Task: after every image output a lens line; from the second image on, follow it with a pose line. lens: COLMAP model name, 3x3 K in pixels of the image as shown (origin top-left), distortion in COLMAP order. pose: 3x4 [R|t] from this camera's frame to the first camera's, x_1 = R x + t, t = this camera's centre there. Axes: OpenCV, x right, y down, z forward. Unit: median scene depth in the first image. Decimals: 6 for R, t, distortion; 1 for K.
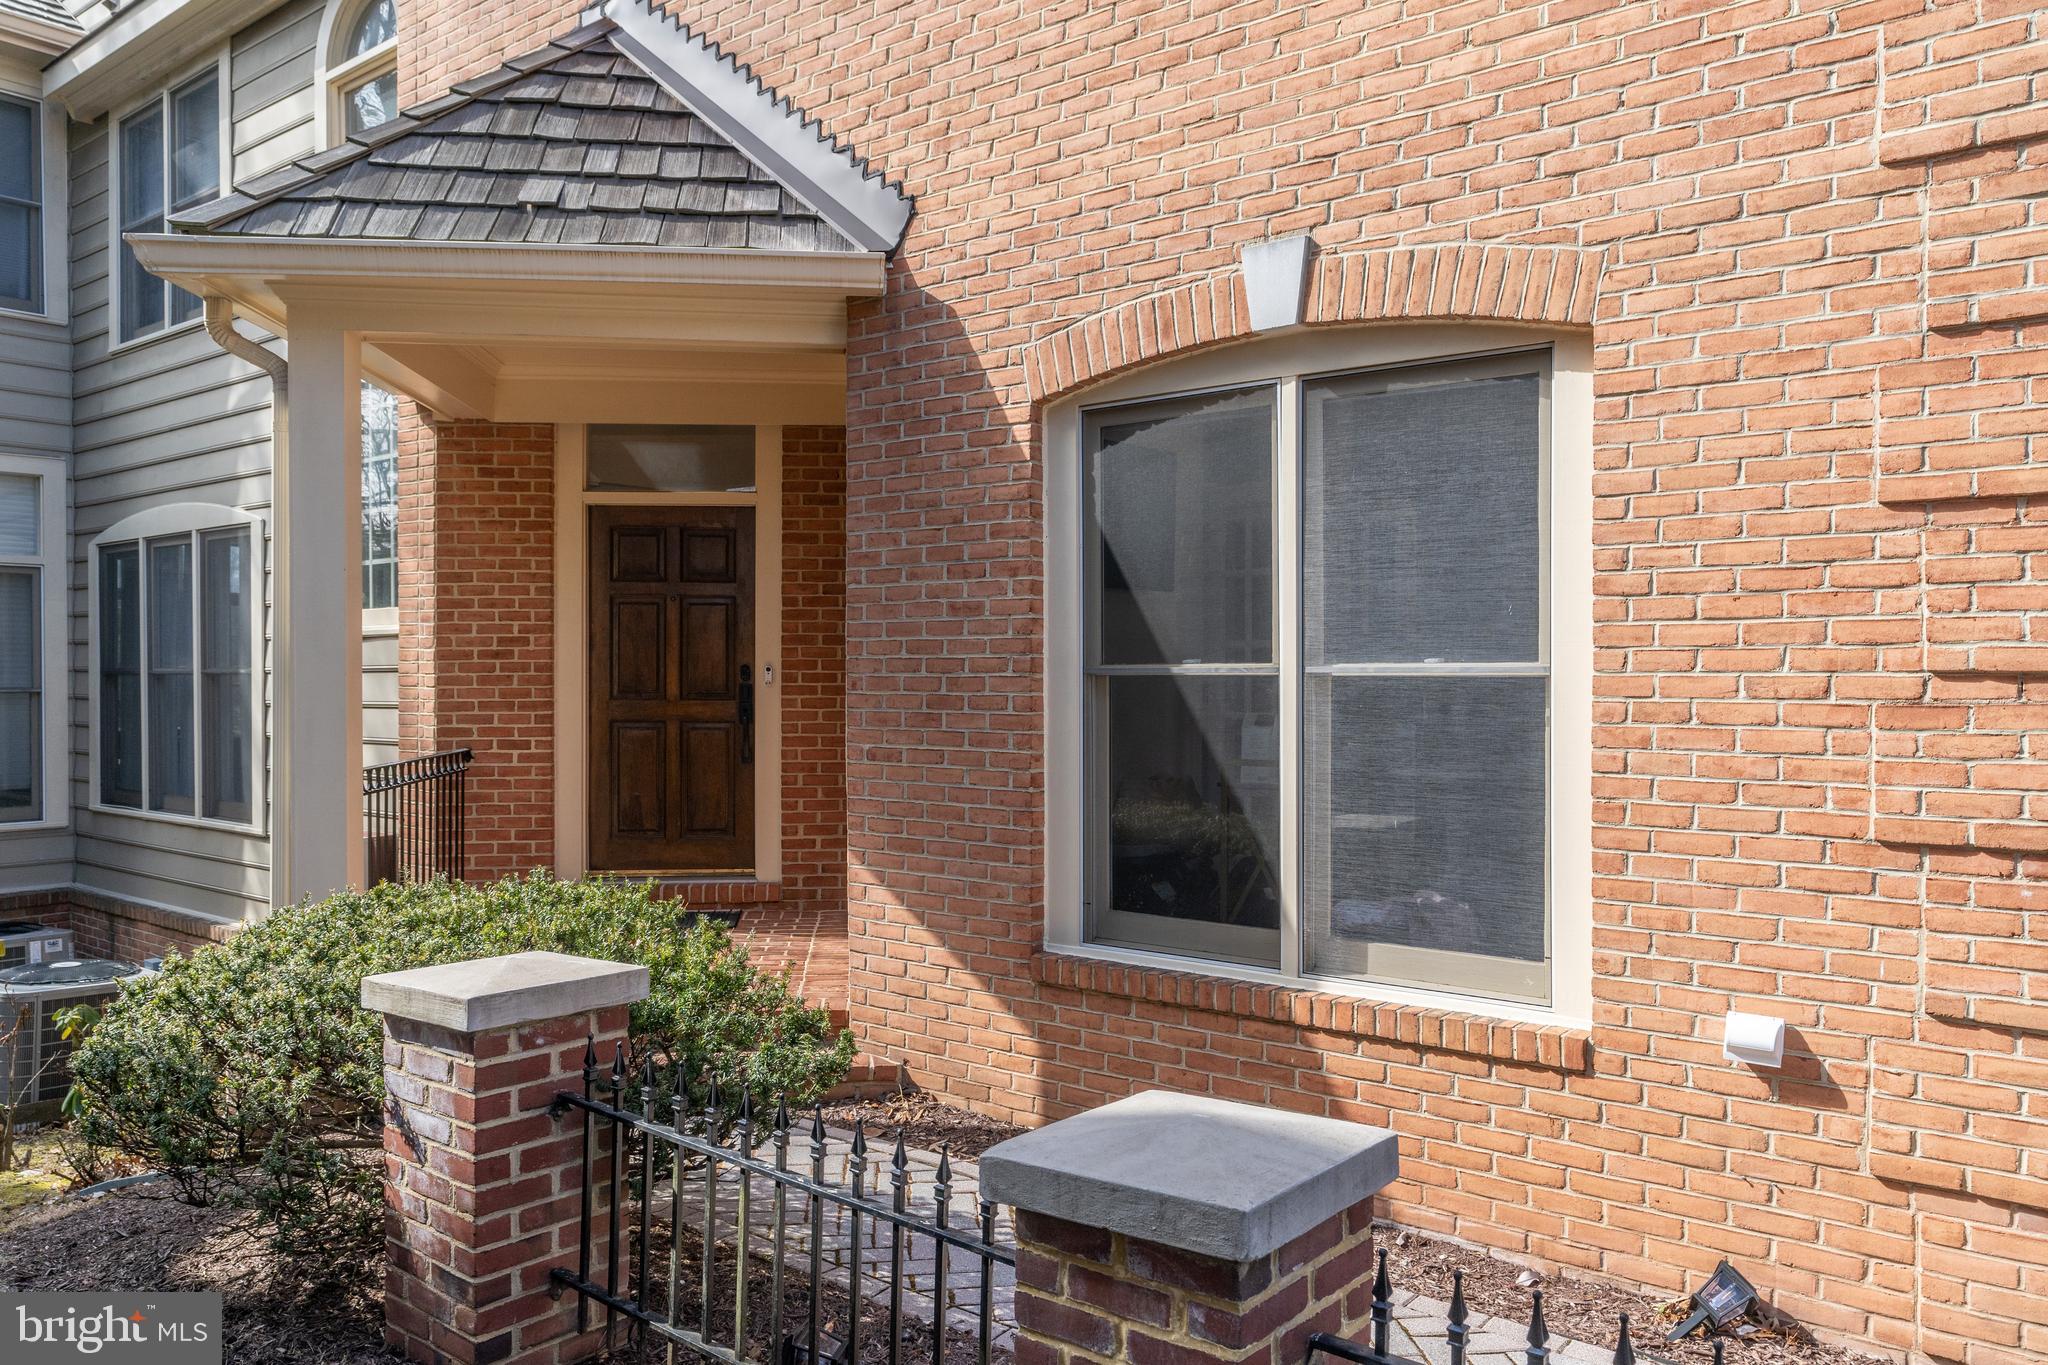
lens RADIAL K [[1529.9, 0, 1023.5], [0, 1529.9, 699.2], [0, 0, 1]] dist [0.004043, 0.001724]
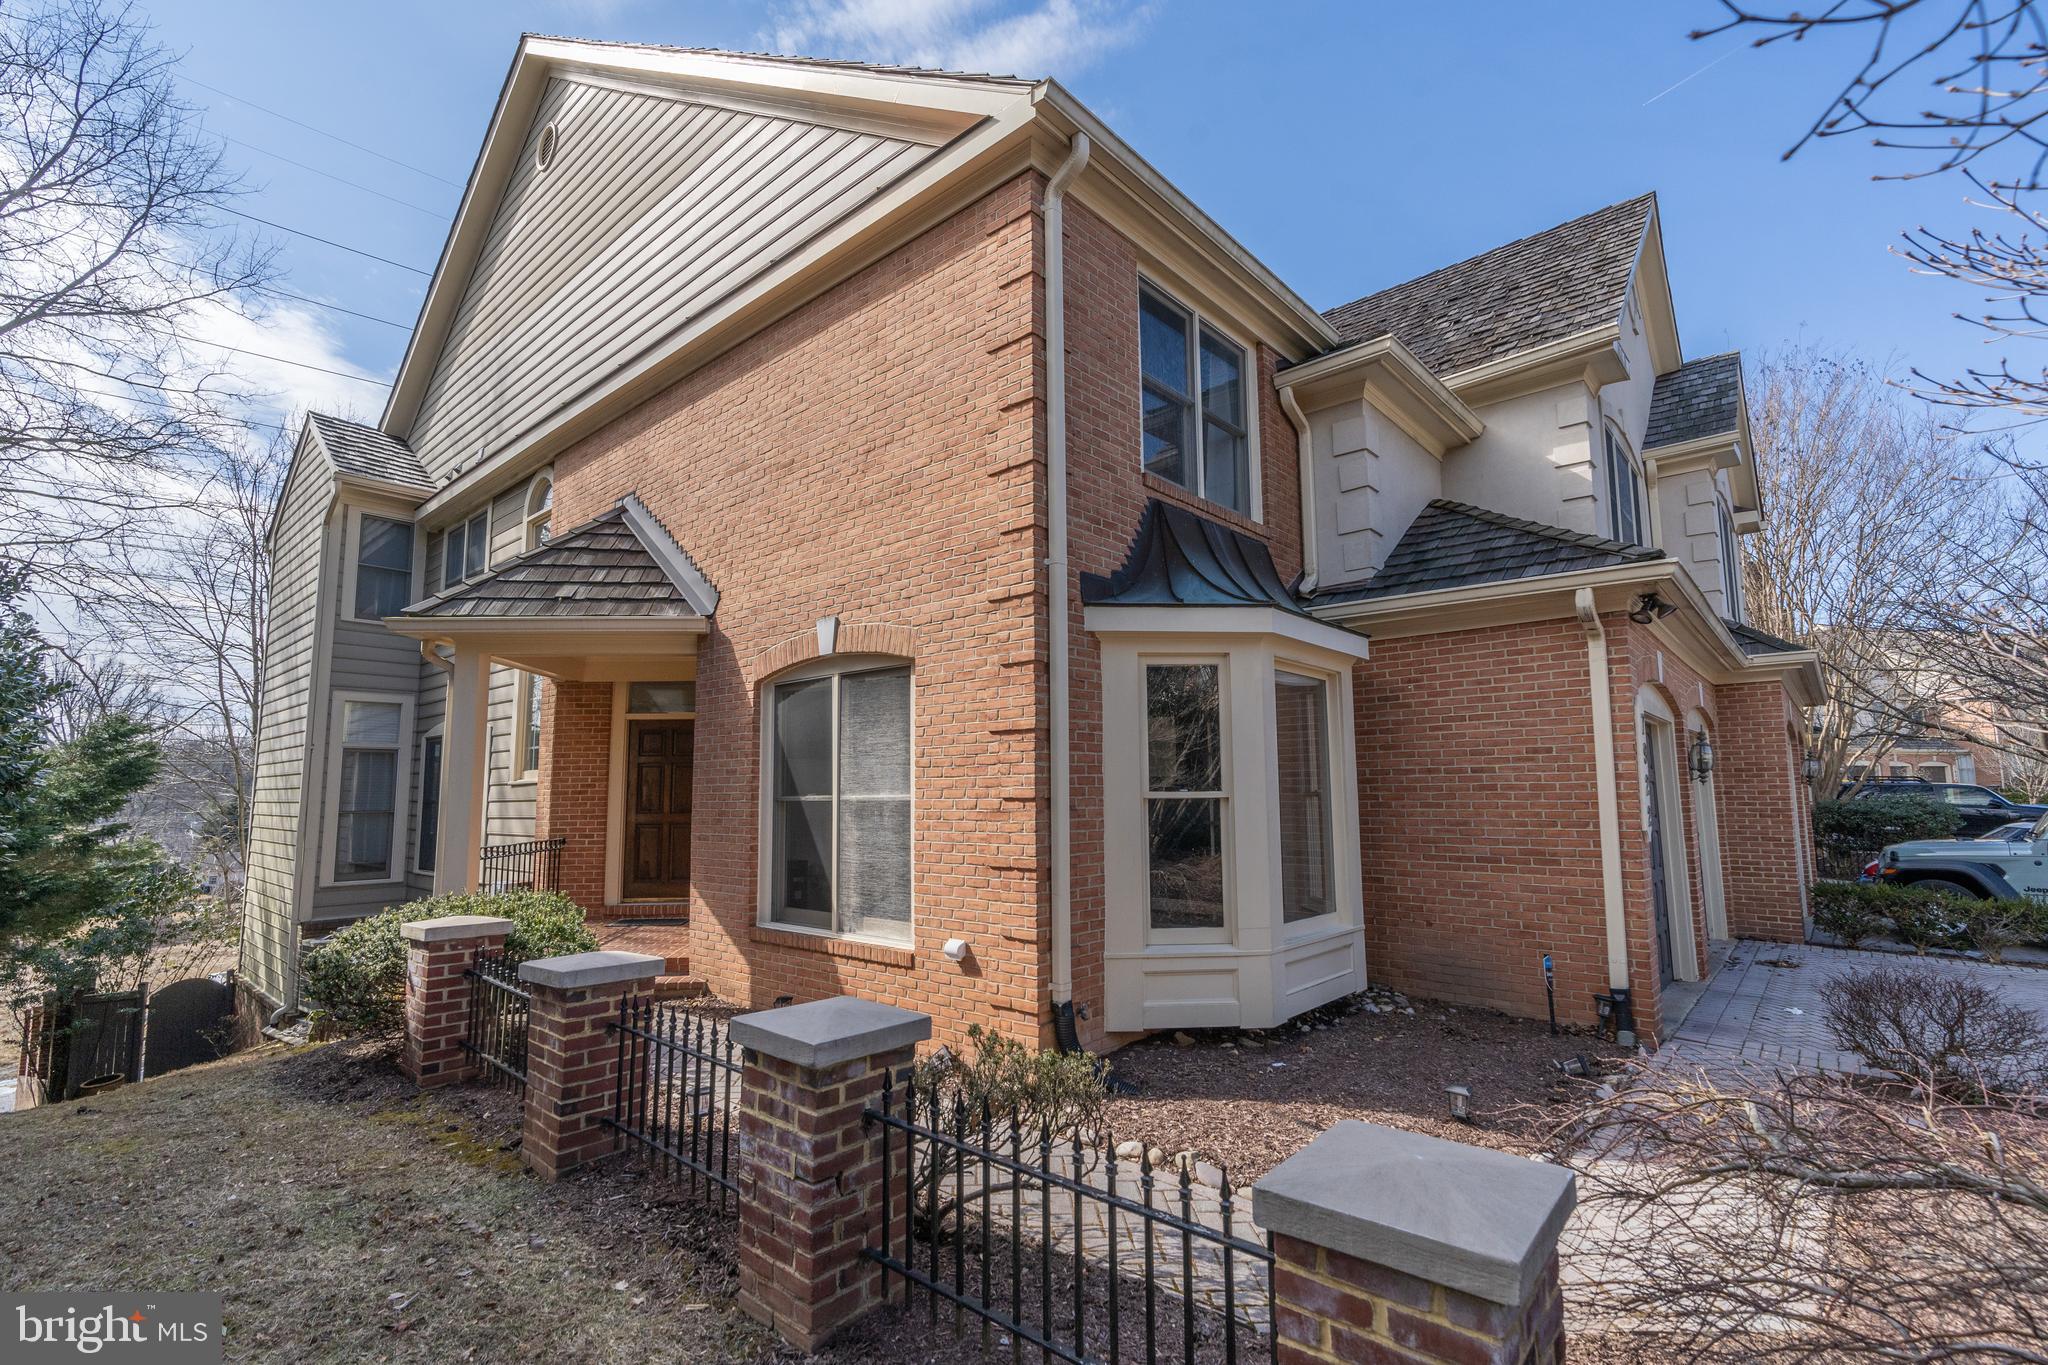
lens RADIAL K [[950.2, 0, 1019.1], [0, 950.2, 693.6], [0, 0, 1]] dist [-0.000810, 0.000206]
pose [[0.998525, -0.016137, -0.051835, 0.474518], [0.009668, 0.992396, -0.122707, 0.002621], [0.053421, 0.122025, 0.991088, -0.391669]]
